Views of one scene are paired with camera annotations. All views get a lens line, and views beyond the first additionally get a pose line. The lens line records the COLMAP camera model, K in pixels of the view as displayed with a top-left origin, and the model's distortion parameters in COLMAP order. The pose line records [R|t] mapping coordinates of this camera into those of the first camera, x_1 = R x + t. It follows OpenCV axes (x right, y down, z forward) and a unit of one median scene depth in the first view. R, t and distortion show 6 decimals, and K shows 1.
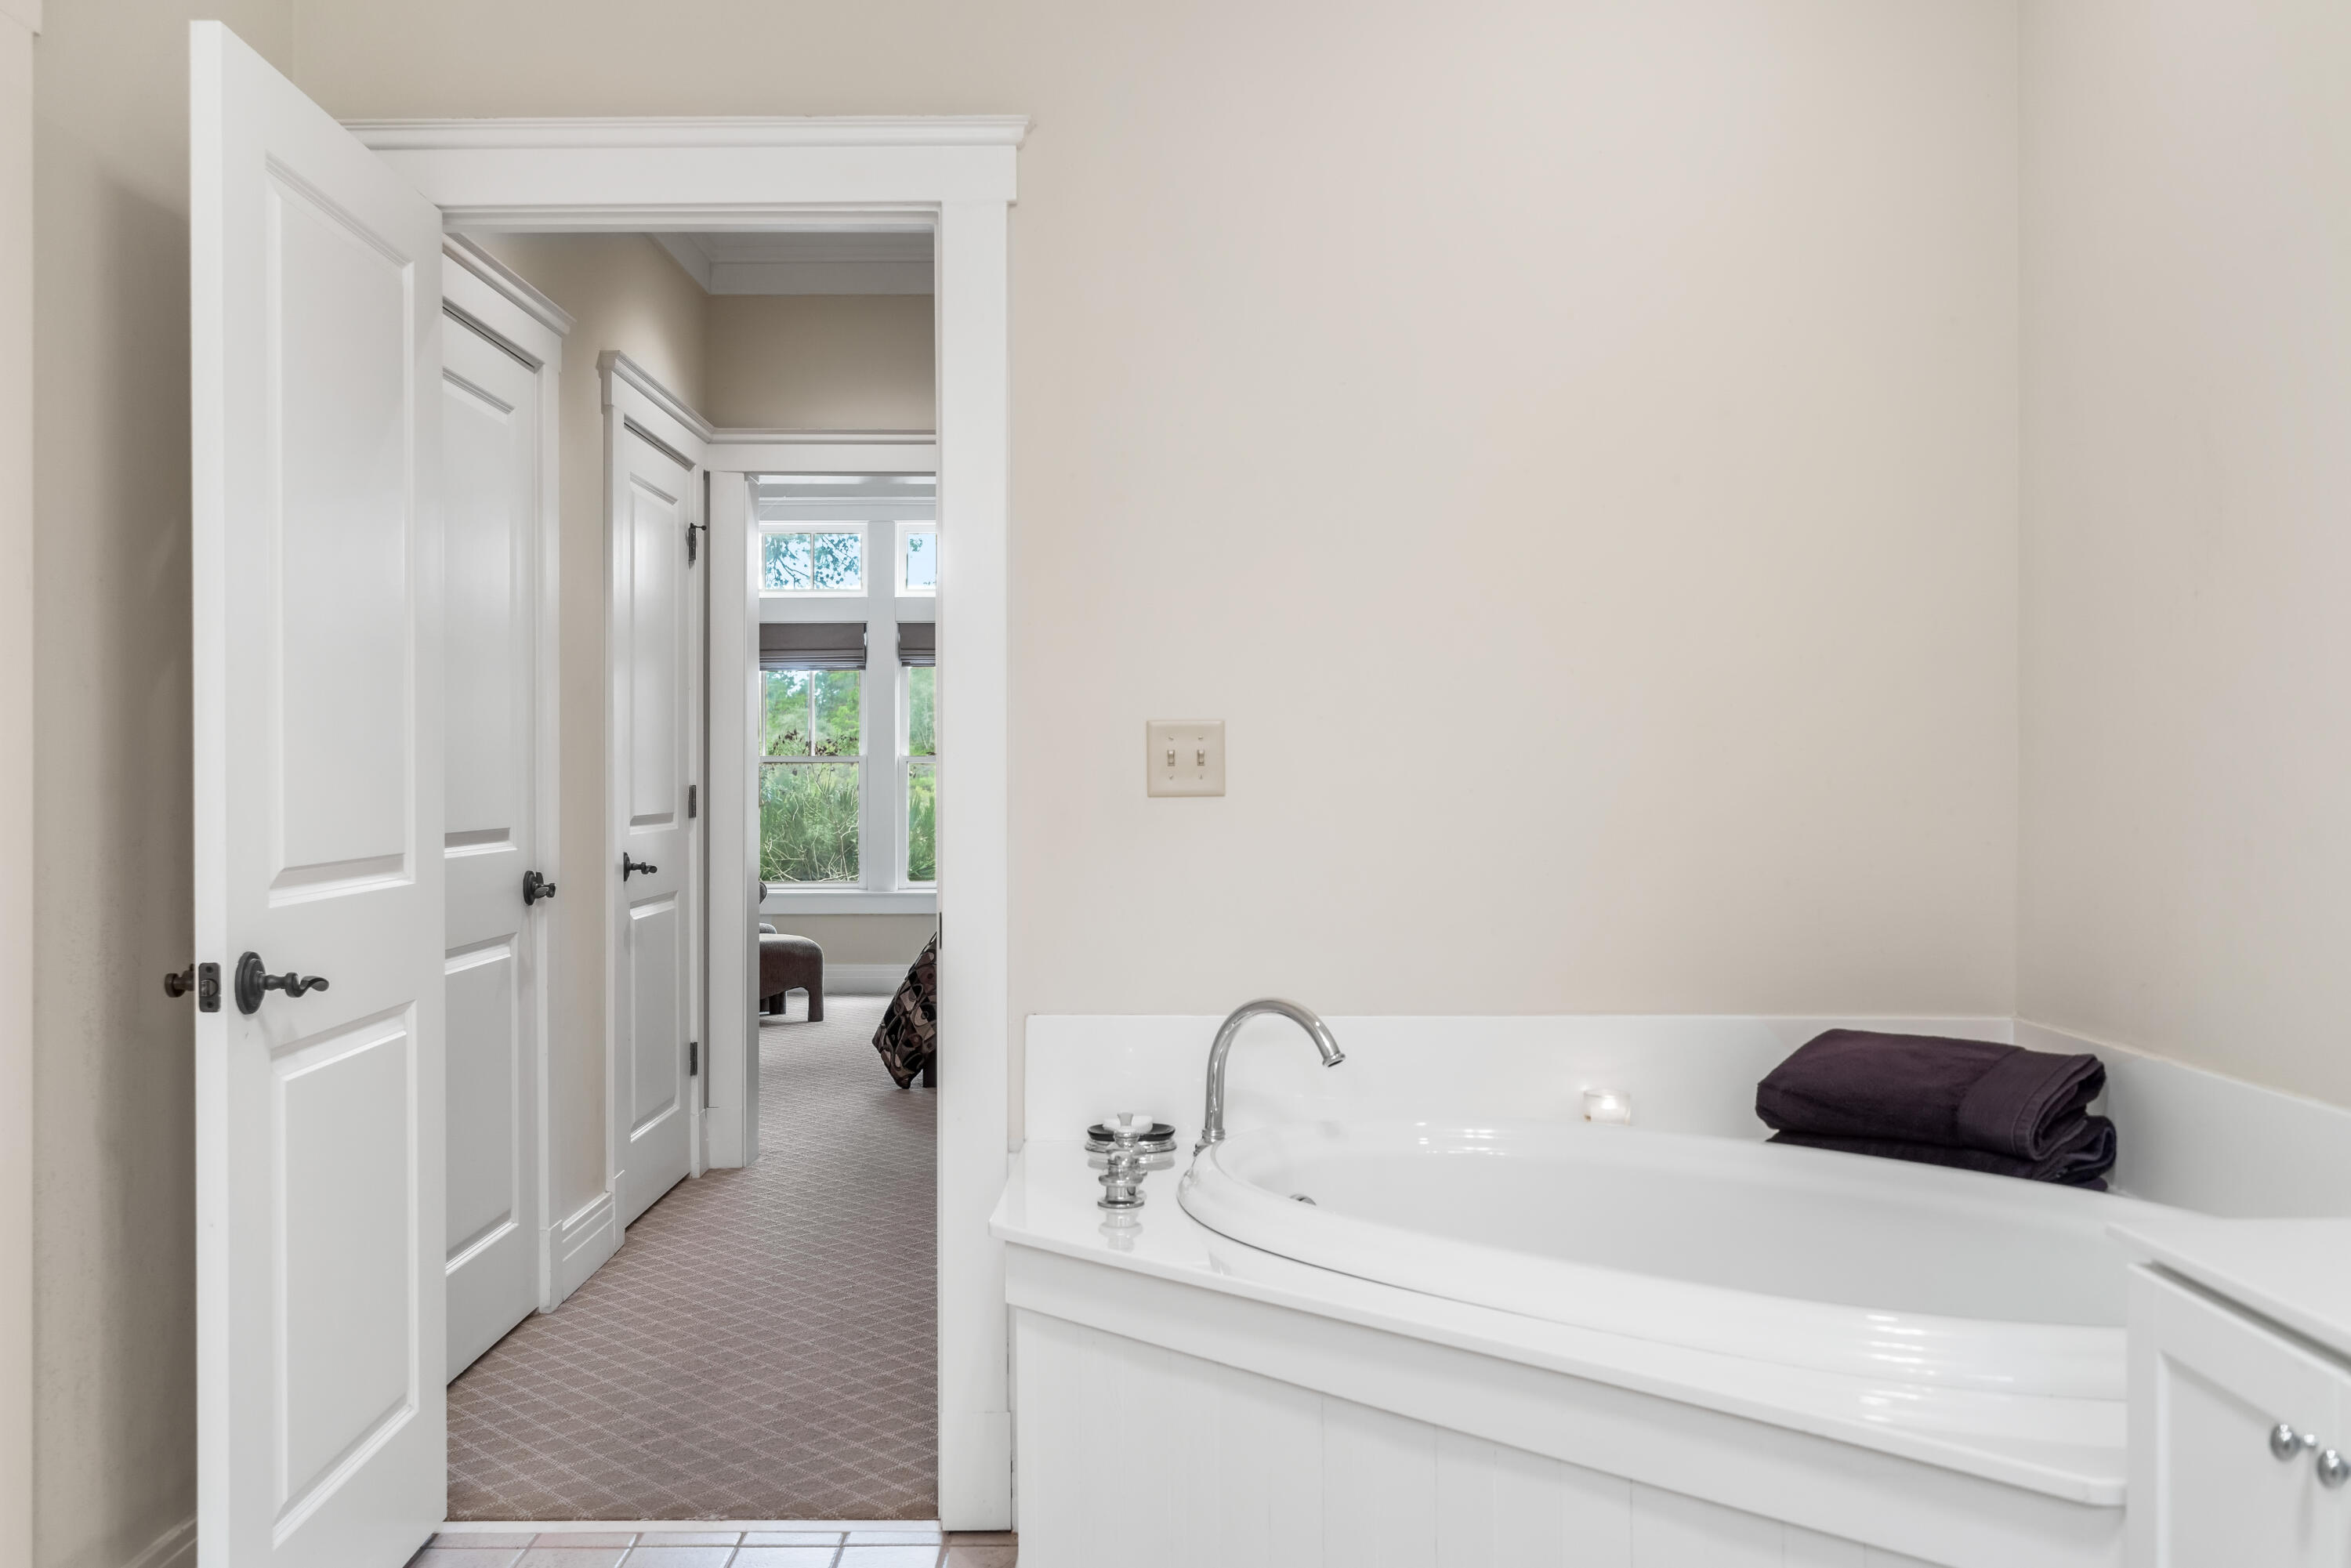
lens RADIAL K [[2044.5, 0, 1172.1], [0, 2044.5, 773.8], [0, 0, 1]] dist [0.004703, -0.020724]
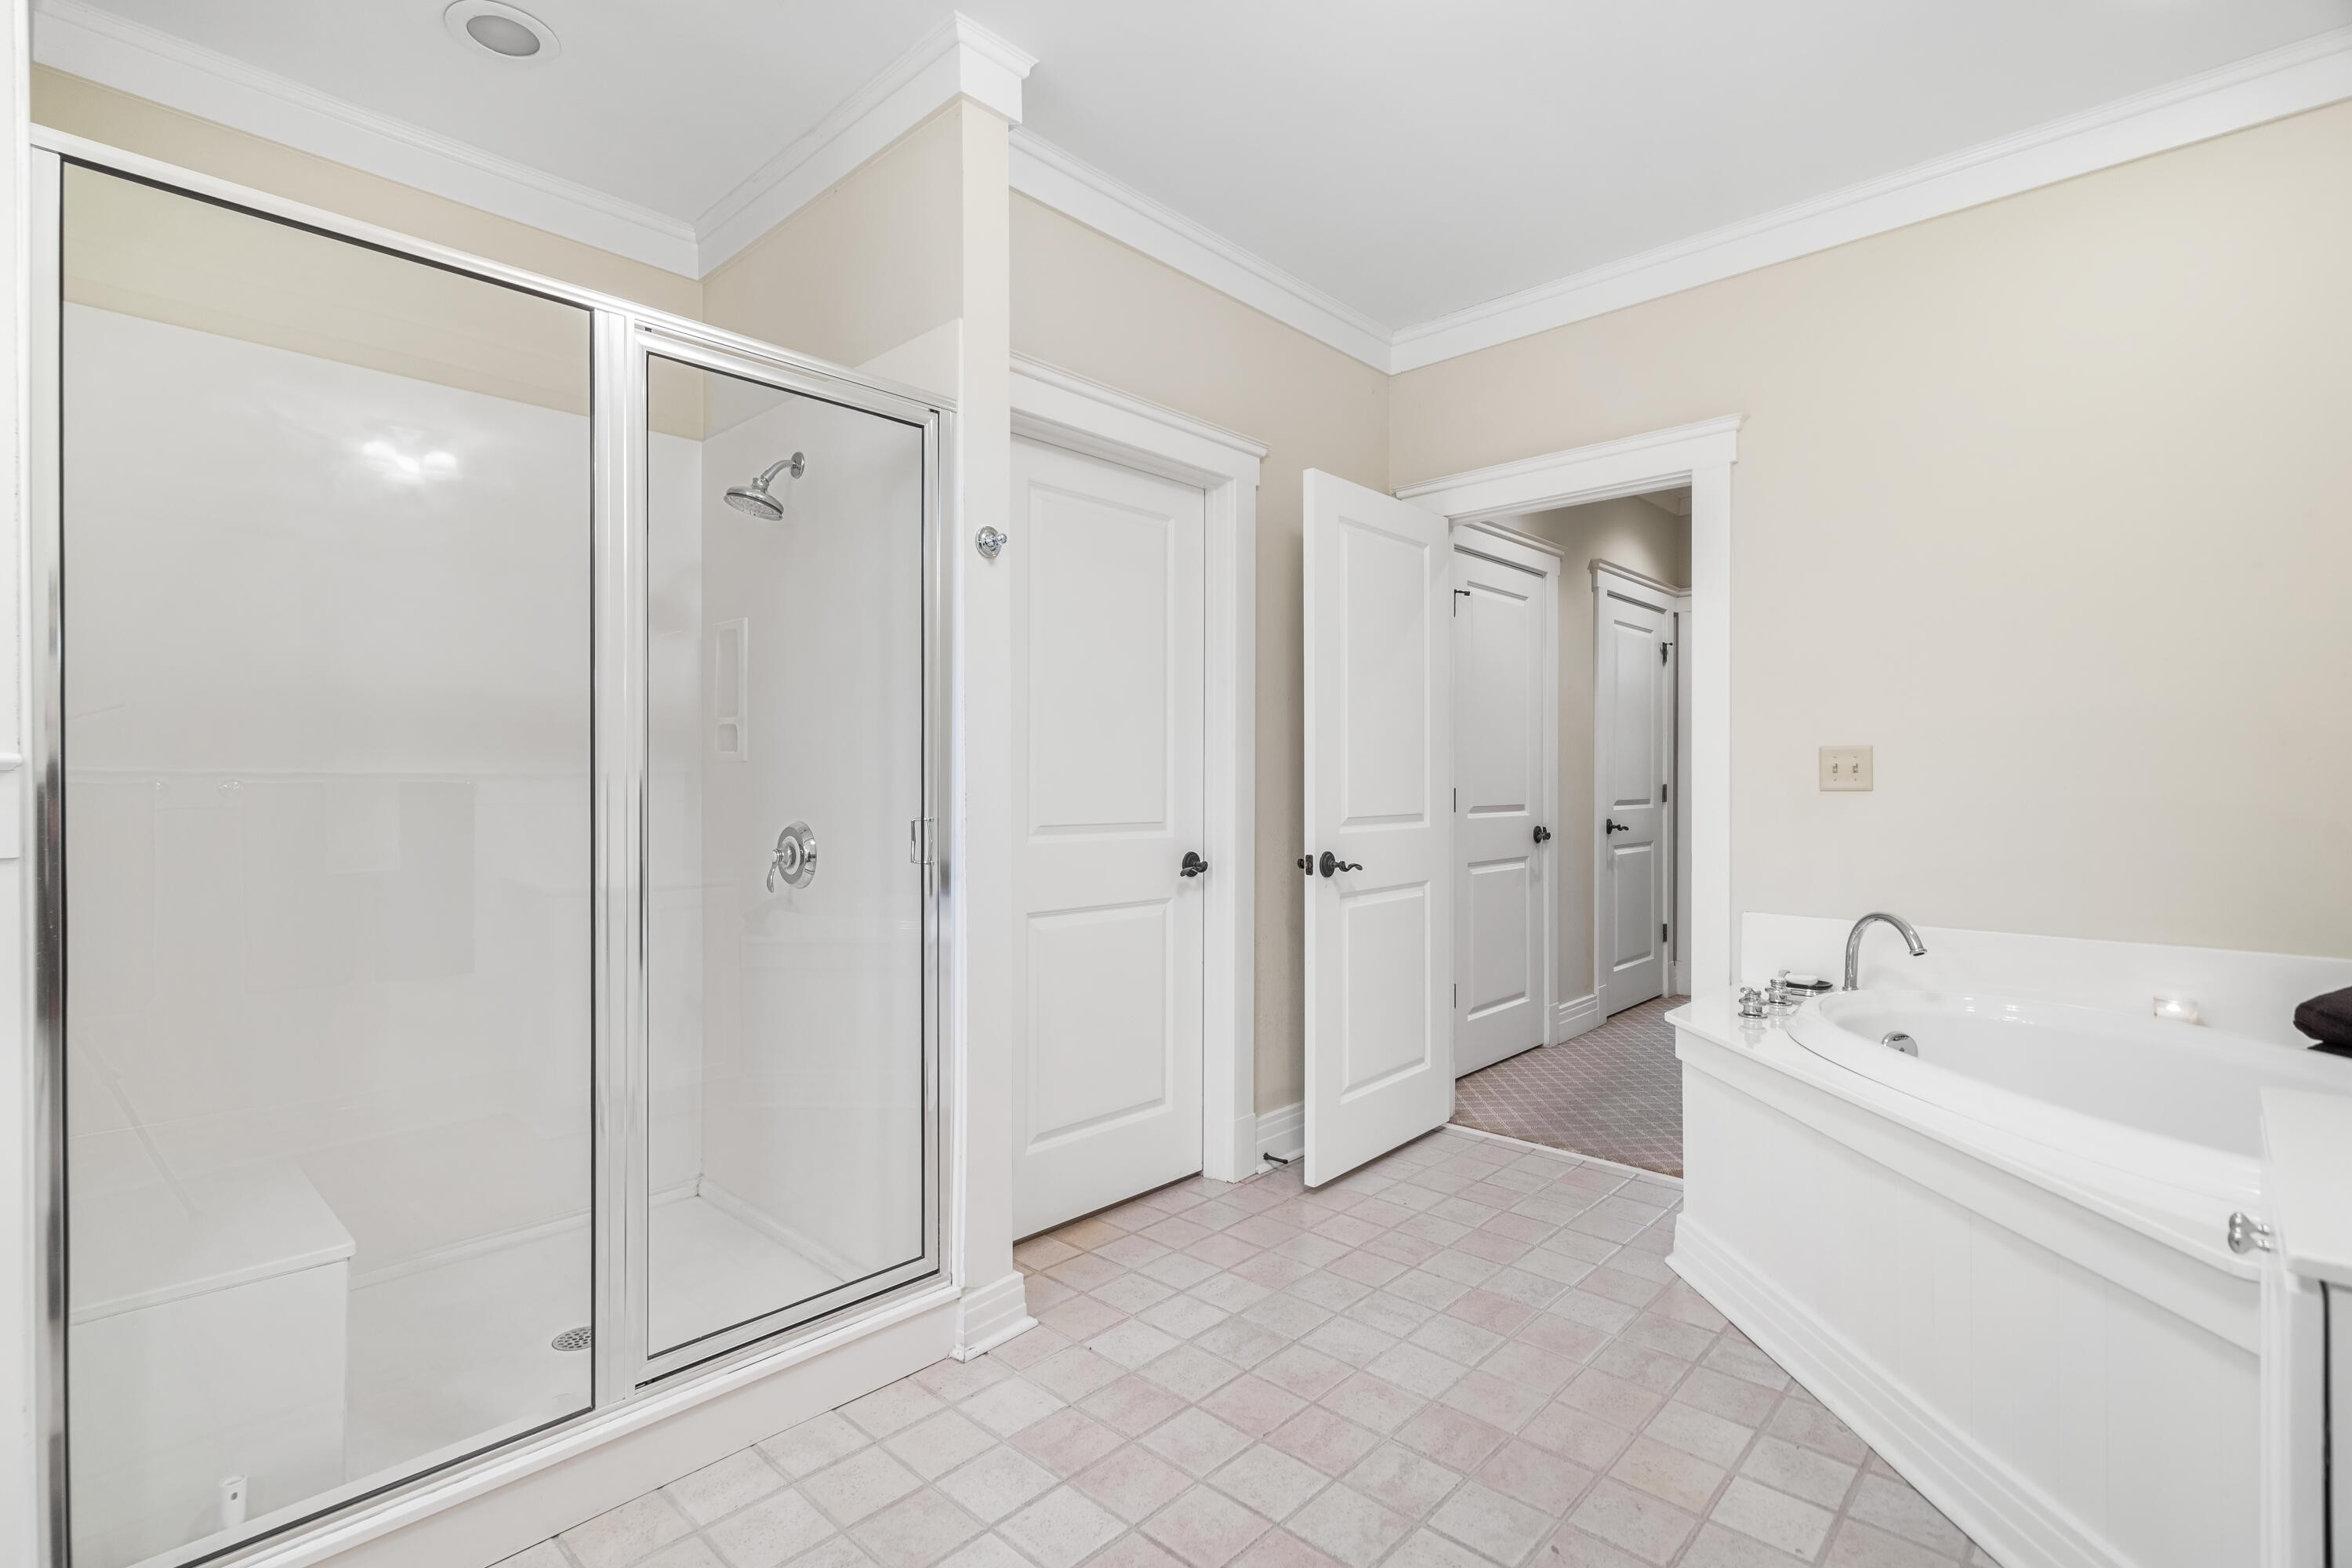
lens RADIAL K [[1083.7, 0, 1153.5], [0, 1083.7, 772.2], [0, 0, 1]] dist [-0.003562, 0.001118]
pose [[0.720947, -0.003268, -0.692983, 0.207489], [-0.000621, 0.999985, -0.005363, 0.000604], [0.692990, 0.004297, 0.720934, -0.043604]]
